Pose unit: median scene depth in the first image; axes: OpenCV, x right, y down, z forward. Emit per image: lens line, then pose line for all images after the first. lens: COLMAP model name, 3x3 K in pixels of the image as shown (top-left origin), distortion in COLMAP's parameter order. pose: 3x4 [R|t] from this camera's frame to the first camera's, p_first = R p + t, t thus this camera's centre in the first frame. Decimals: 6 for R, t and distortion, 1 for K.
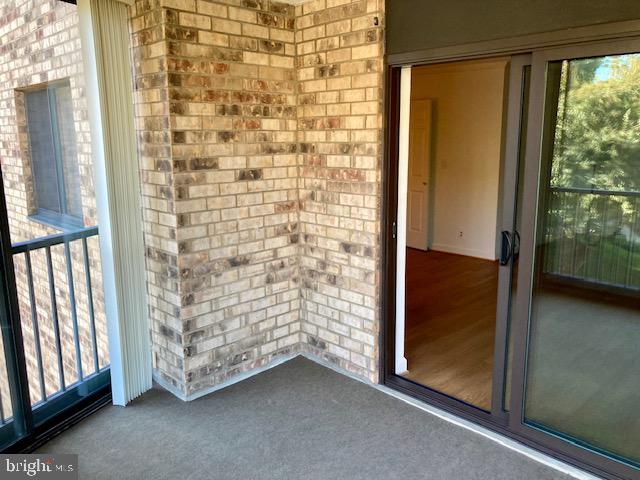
lens RADIAL K [[541.6, 0, 320.1], [0, 541.6, 240.7], [0, 0, 1]] dist [0.032808, -0.003234]
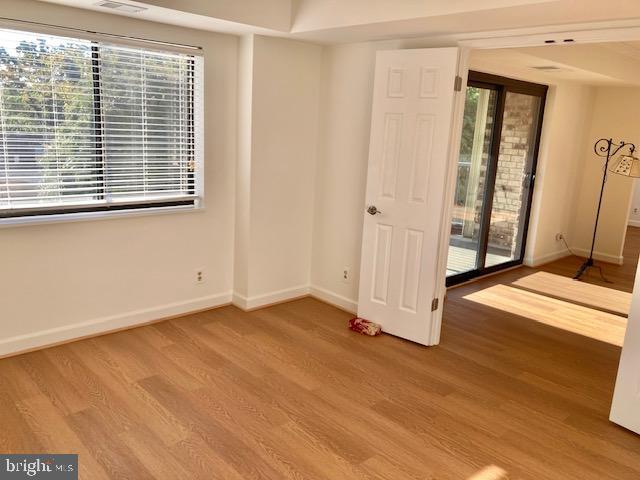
lens RADIAL K [[541.6, 0, 320.0], [0, 541.6, 241.3], [0, 0, 1]] dist [0.032808, -0.003234]
pose [[0.010237, 0.230025, -0.973131, 1.993793], [-0.251052, 0.942602, 0.220168, -0.051226], [0.967919, 0.242053, 0.067398, 0.237014]]
